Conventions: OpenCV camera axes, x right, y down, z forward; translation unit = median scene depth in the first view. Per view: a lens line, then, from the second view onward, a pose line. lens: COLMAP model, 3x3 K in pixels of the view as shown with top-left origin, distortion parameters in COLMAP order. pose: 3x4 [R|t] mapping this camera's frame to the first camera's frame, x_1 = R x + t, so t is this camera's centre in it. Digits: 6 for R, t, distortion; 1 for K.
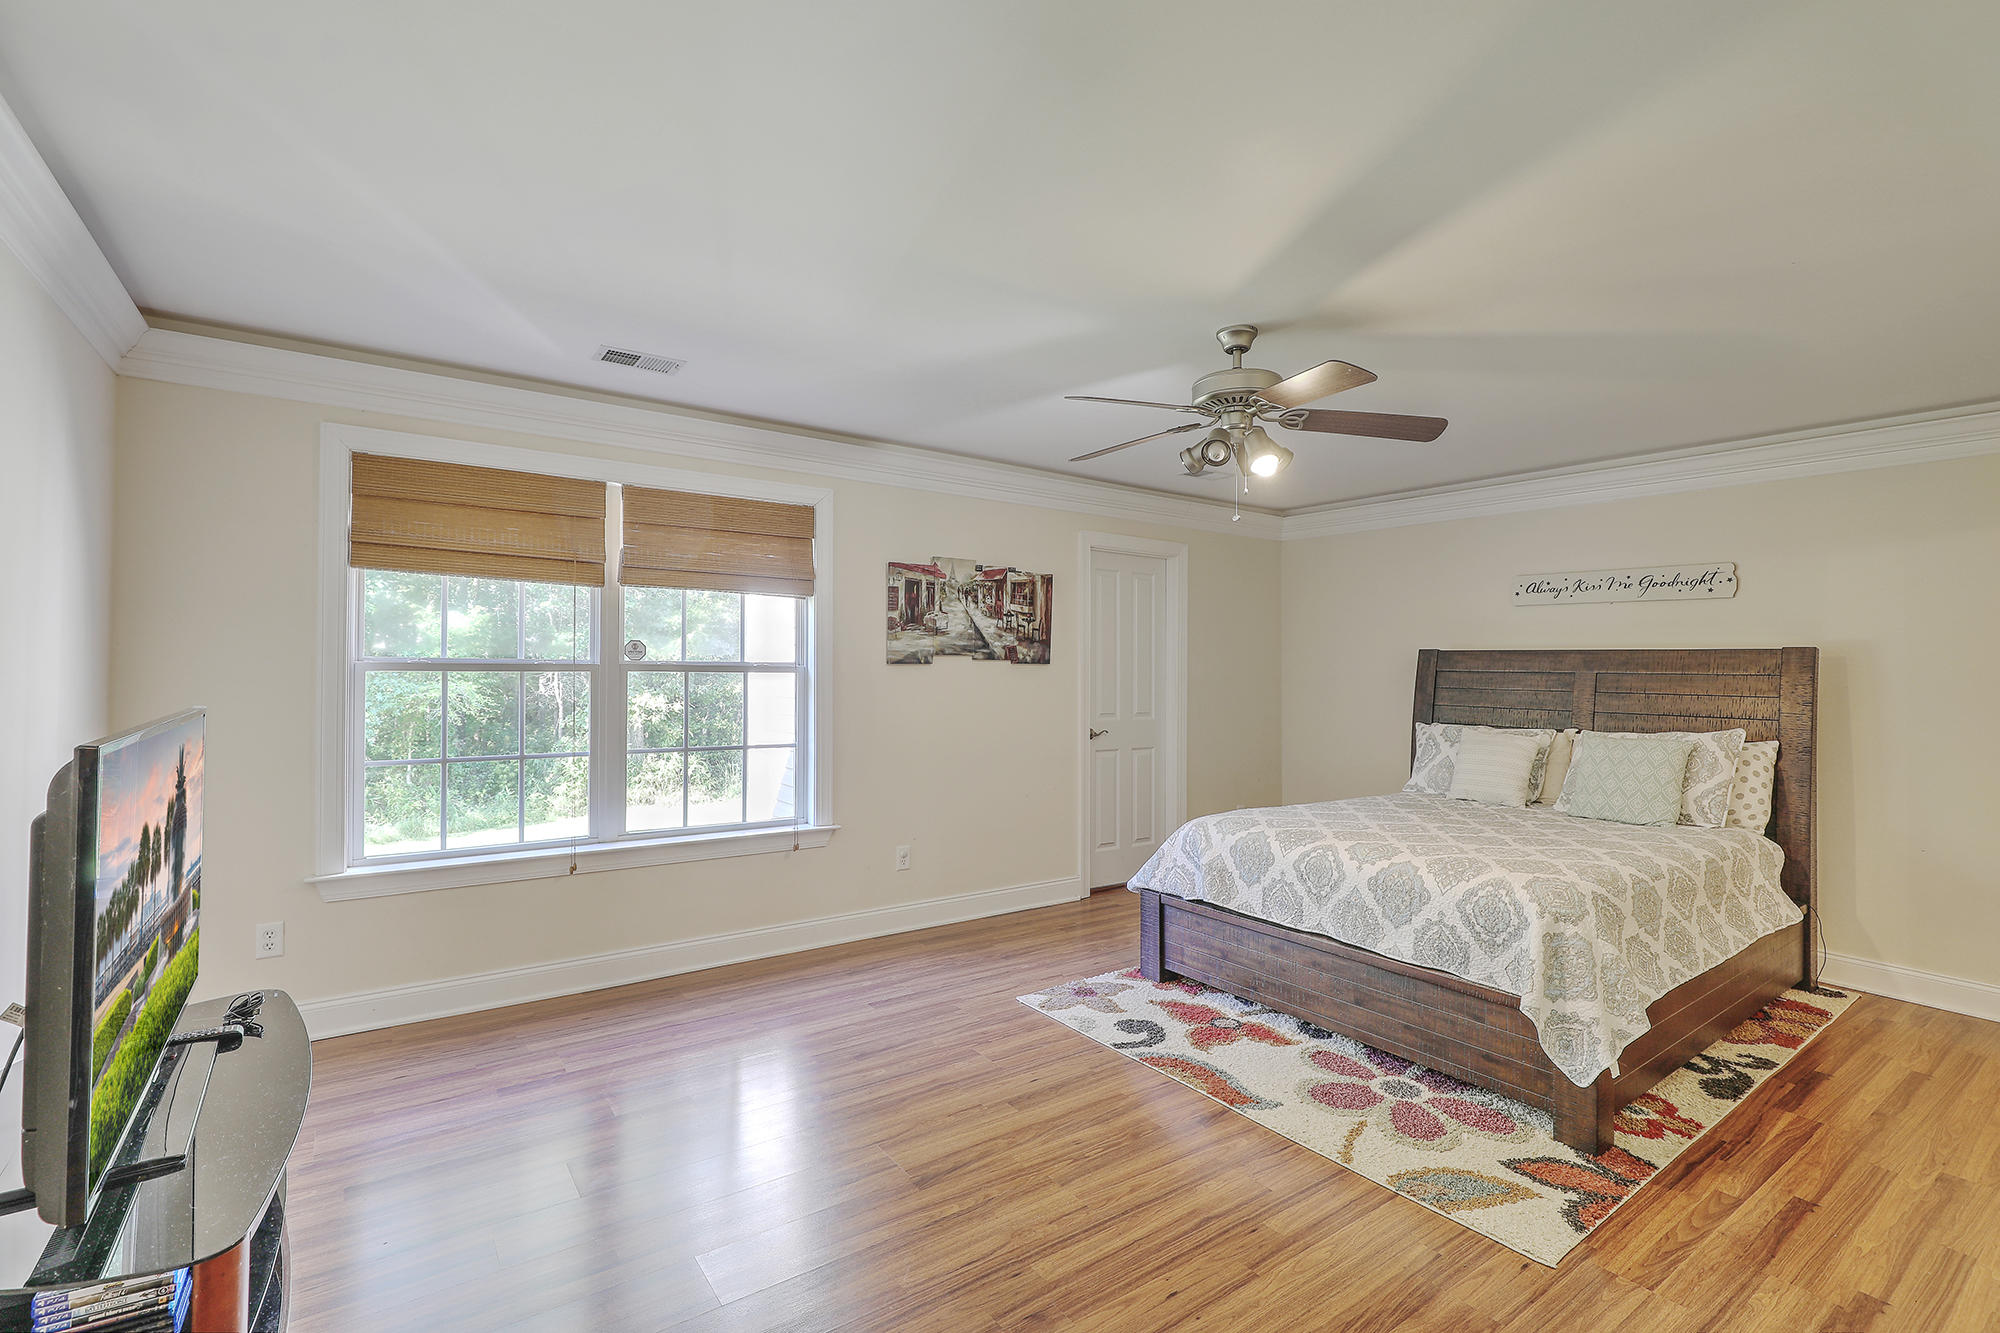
lens RADIAL K [[903.8, 0, 1002.6], [0, 903.8, 663.6], [0, 0, 1]] dist [0.002299, -0.000451]
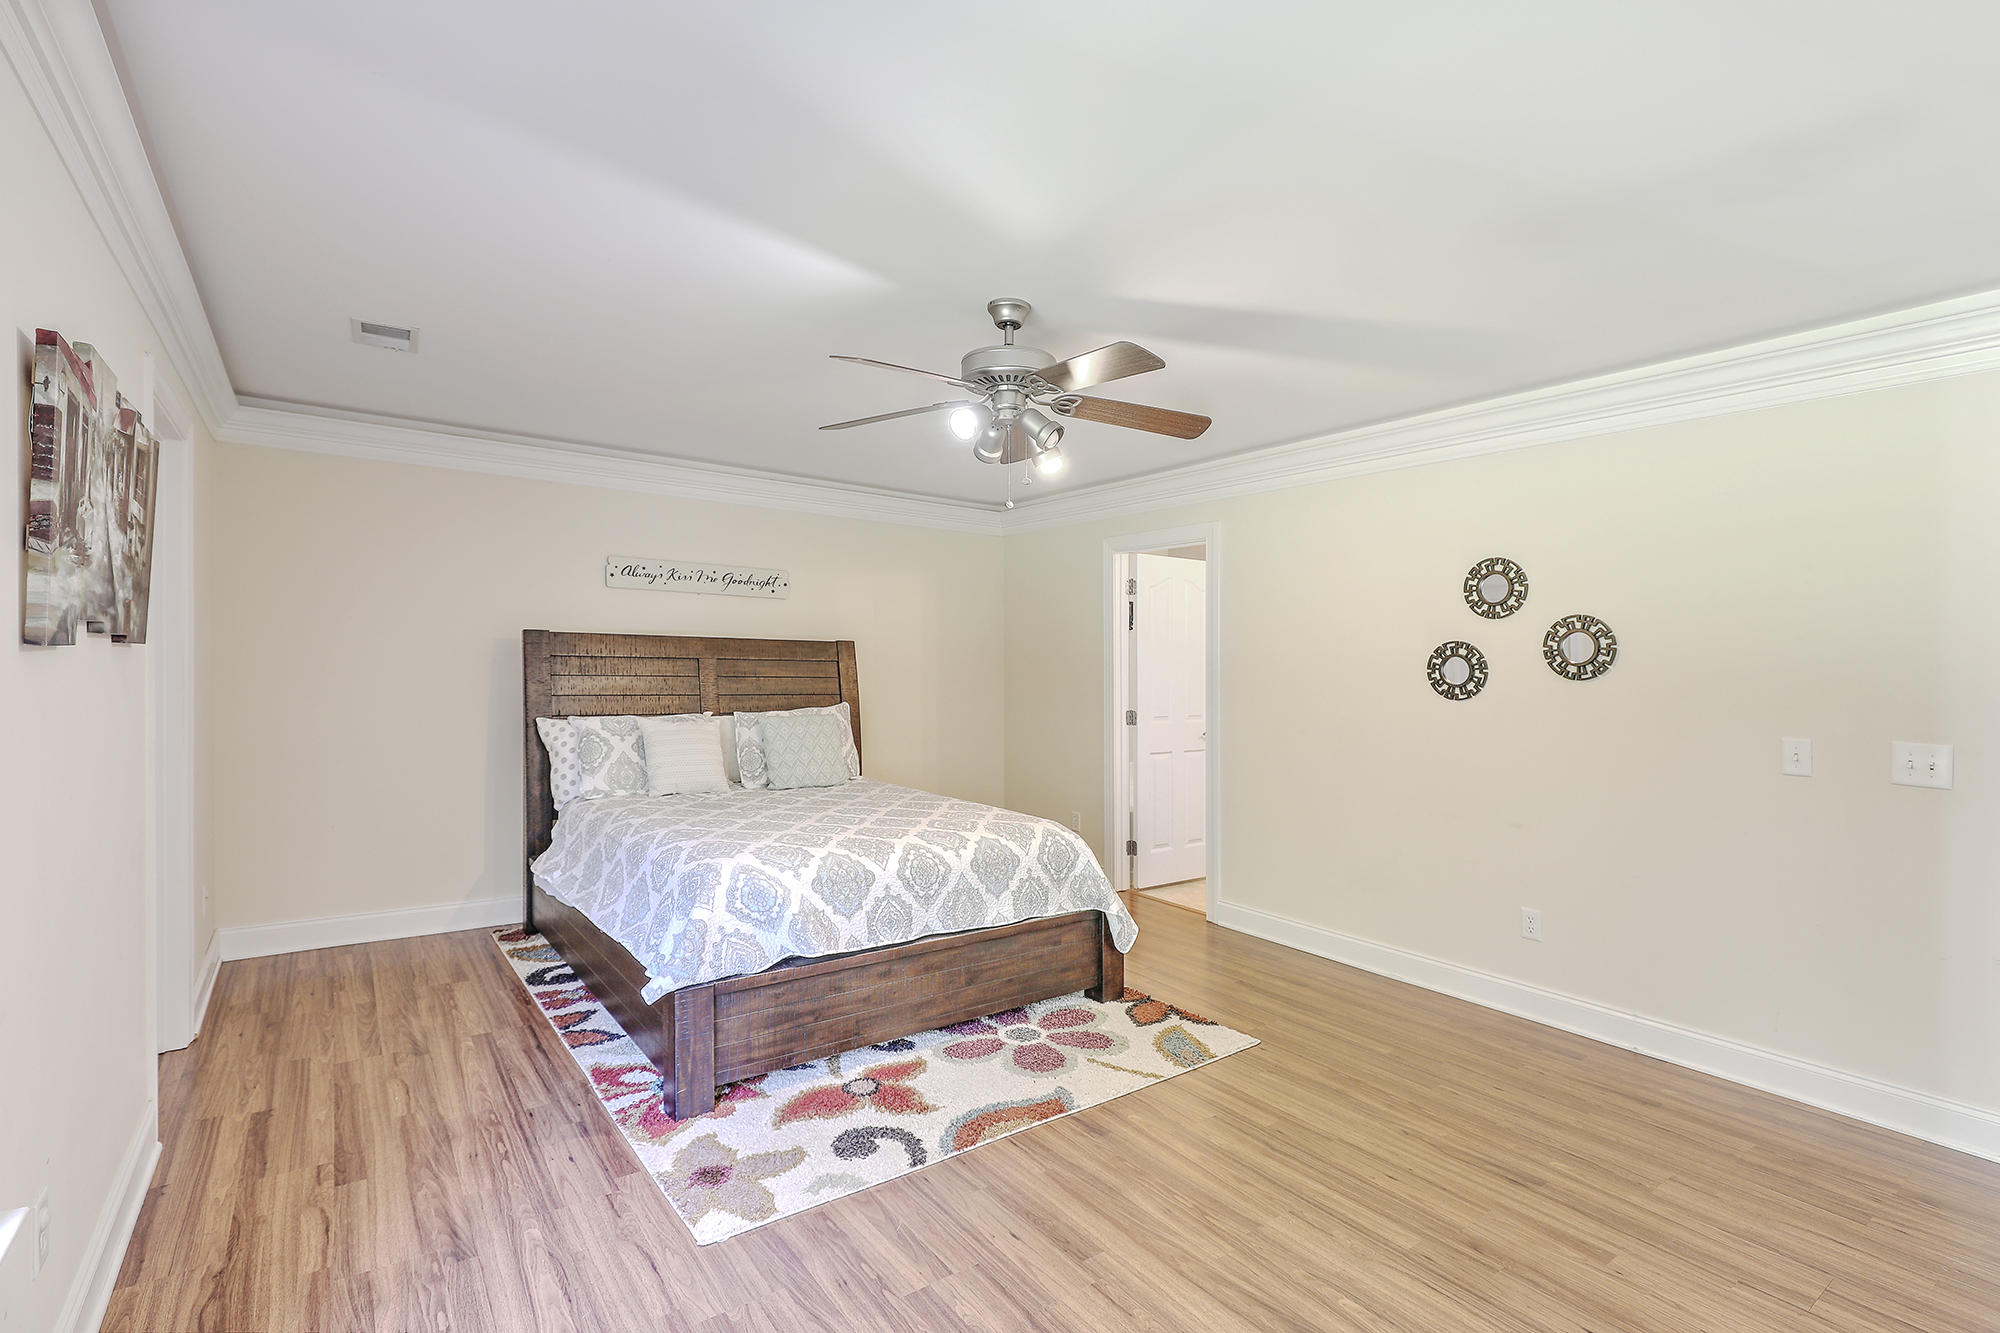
lens RADIAL K [[922.4, 0, 1017.3], [0, 922.4, 655.7], [0, 0, 1]] dist [0.002905, -0.000187]
pose [[-0.012575, -0.003099, 0.999916, -0.466518], [-0.021419, 0.999767, 0.002829, -0.004299], [-0.999691, -0.021381, -0.012639, 0.674187]]
